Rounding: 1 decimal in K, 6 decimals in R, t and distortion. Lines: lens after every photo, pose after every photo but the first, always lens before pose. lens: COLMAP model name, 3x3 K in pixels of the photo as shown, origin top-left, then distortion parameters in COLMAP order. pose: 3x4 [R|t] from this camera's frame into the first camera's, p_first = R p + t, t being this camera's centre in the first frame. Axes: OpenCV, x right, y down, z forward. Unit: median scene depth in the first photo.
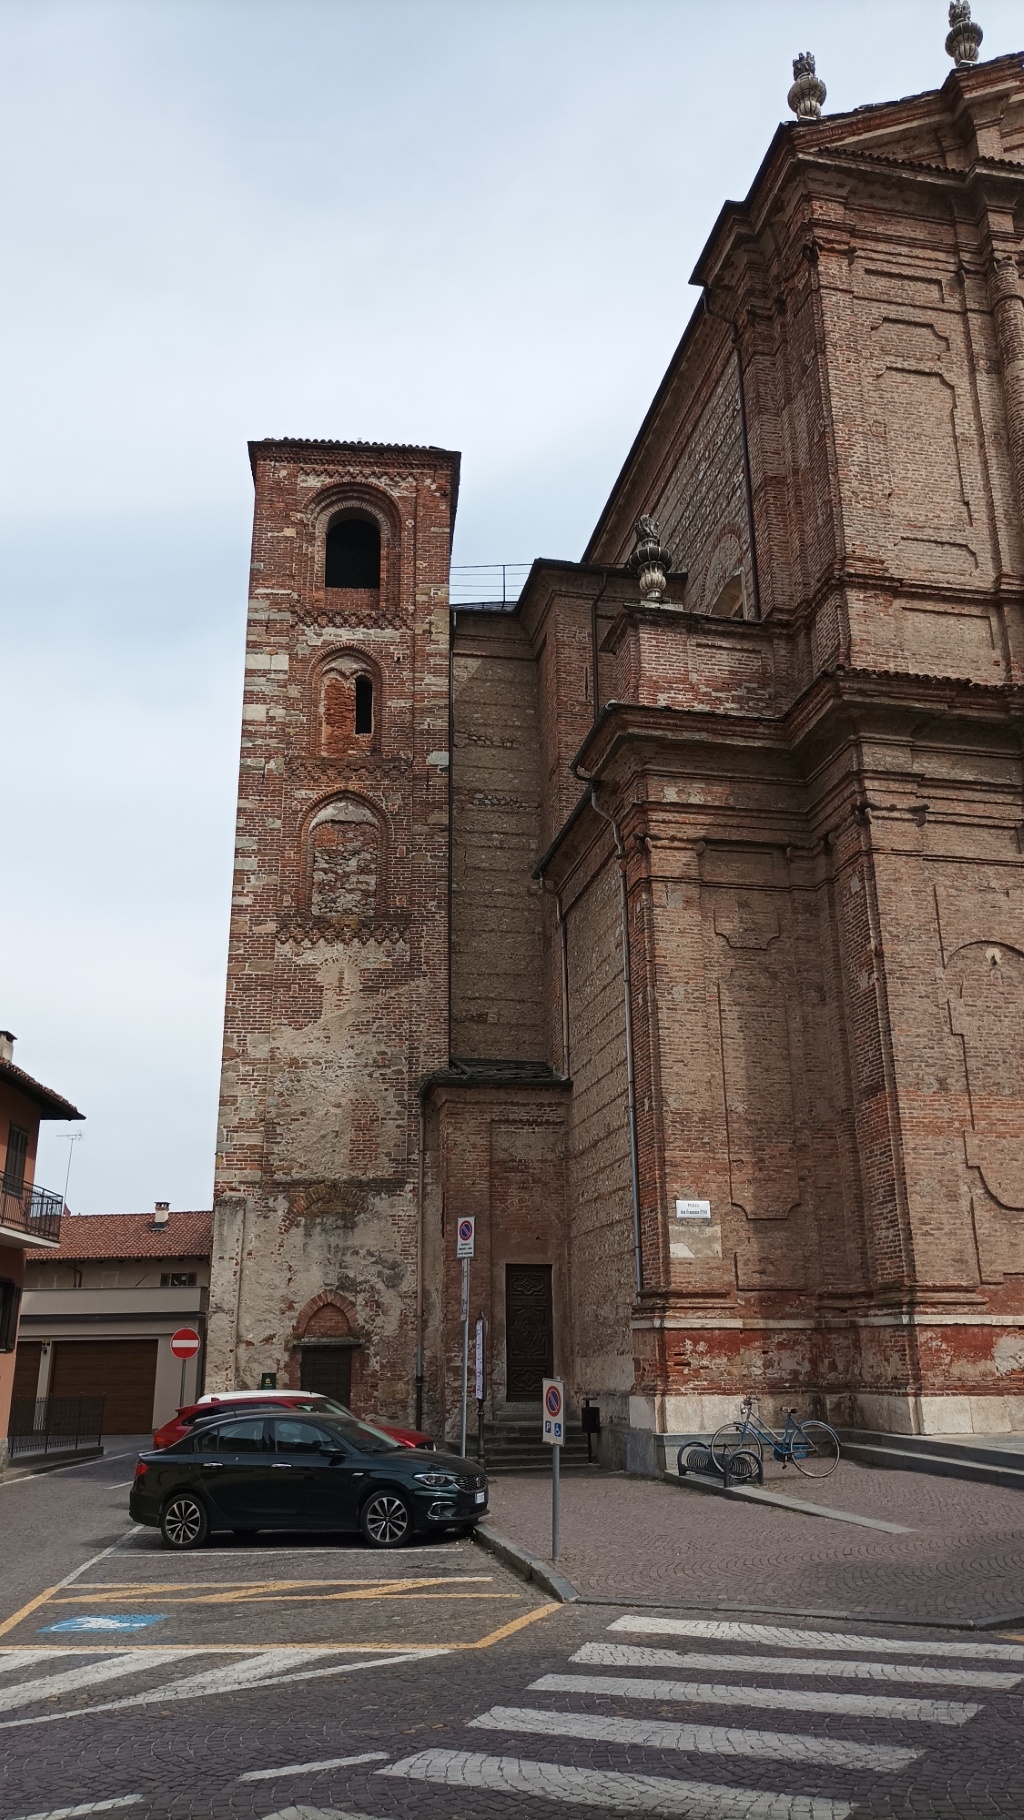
lens RADIAL K [[1347.9, 0, 512.0], [0, 1347.9, 910.0], [0, 0, 1]] dist [0.039136, -0.028021]
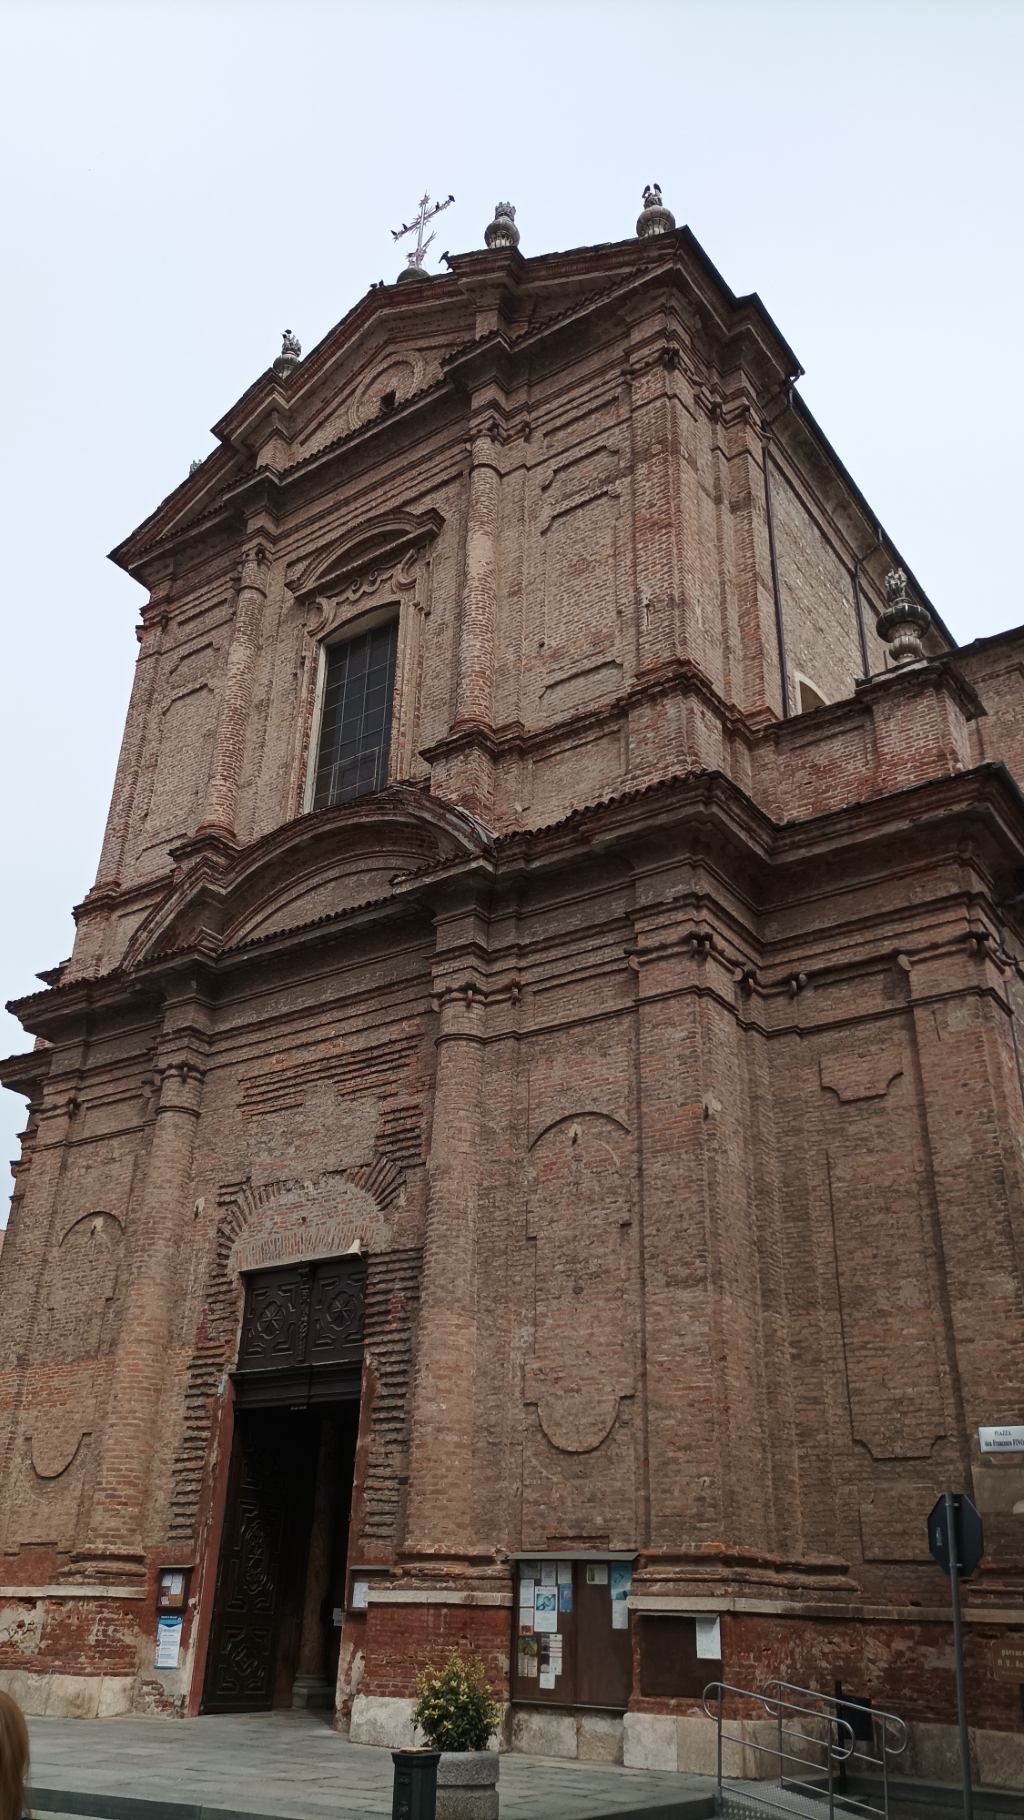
lens RADIAL K [[1347.9, 0, 512.0], [0, 1347.9, 910.0], [0, 0, 1]] dist [0.039136, -0.028021]
pose [[0.685298, -0.314322, -0.656938, 1.149055], [0.198047, 0.948502, -0.247228, 0.107093], [0.700816, 0.039320, 0.712257, 0.384769]]
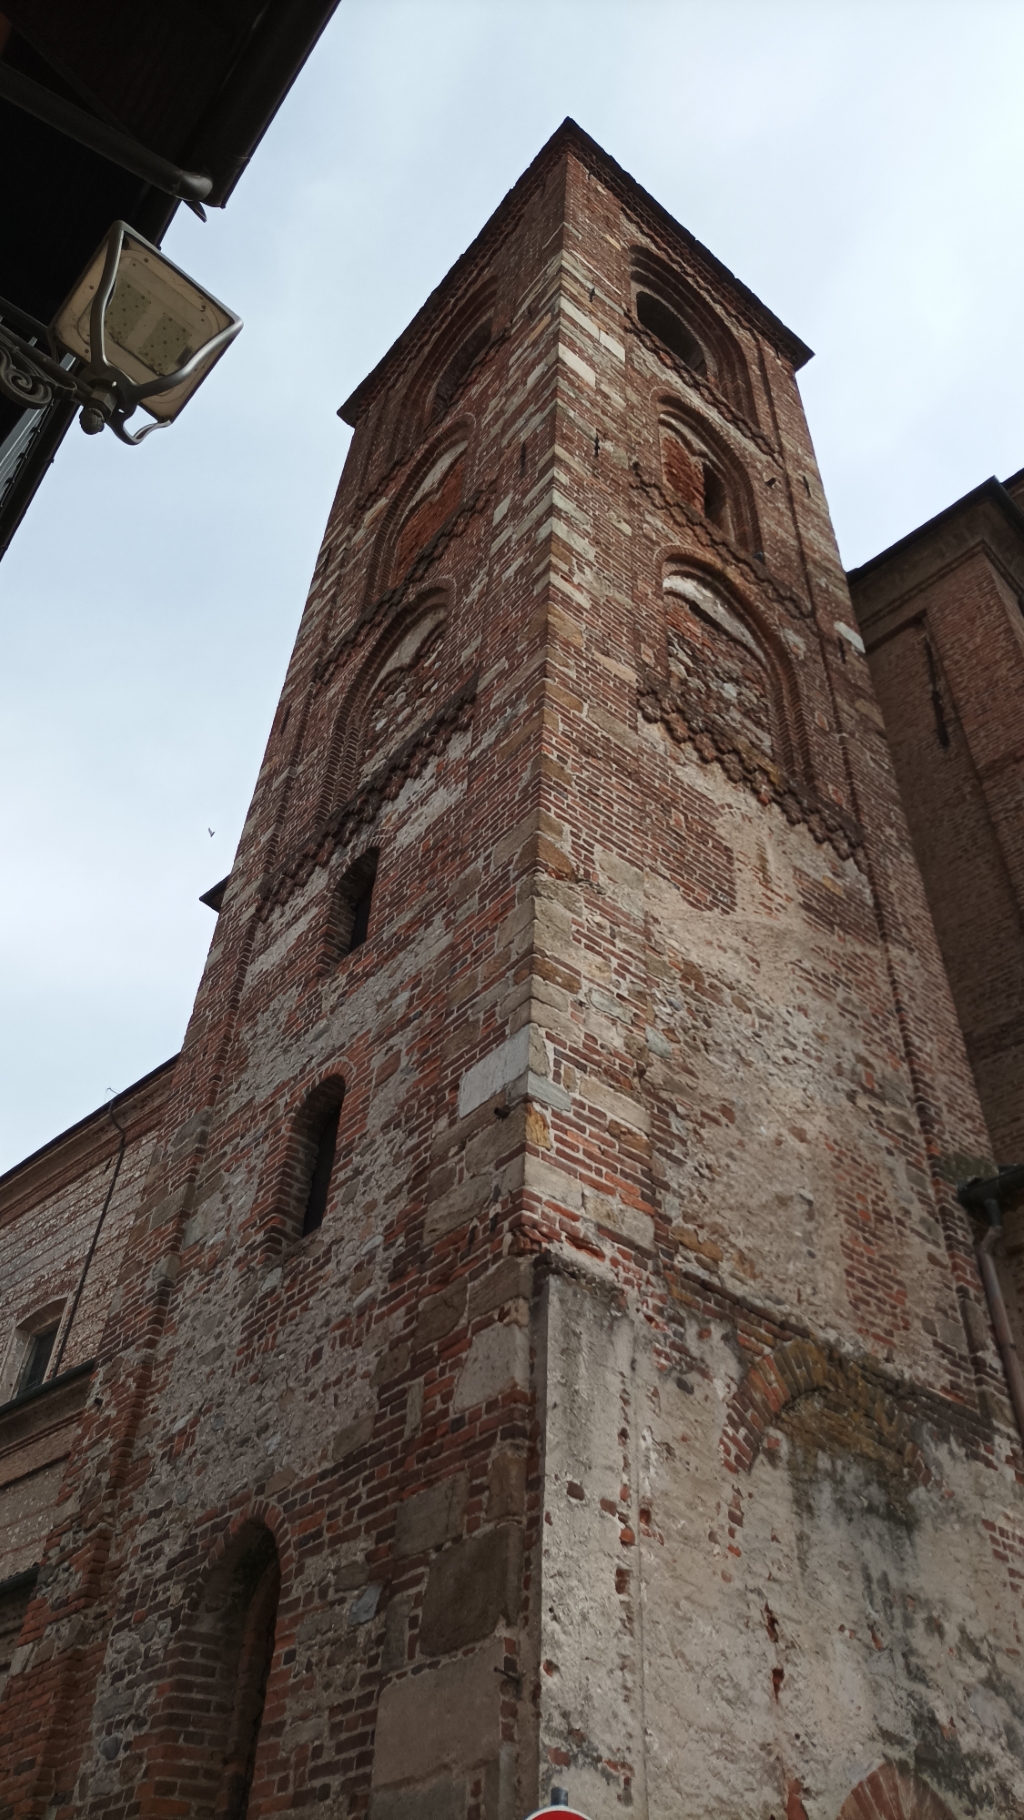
lens RADIAL K [[1347.9, 0, 512.0], [0, 1347.9, 910.0], [0, 0, 1]] dist [0.039136, -0.028021]
pose [[0.820731, 0.433951, 0.371600, -0.361531], [-0.225643, 0.843765, -0.486977, 0.299206], [-0.524867, 0.315829, 0.790422, 0.832434]]
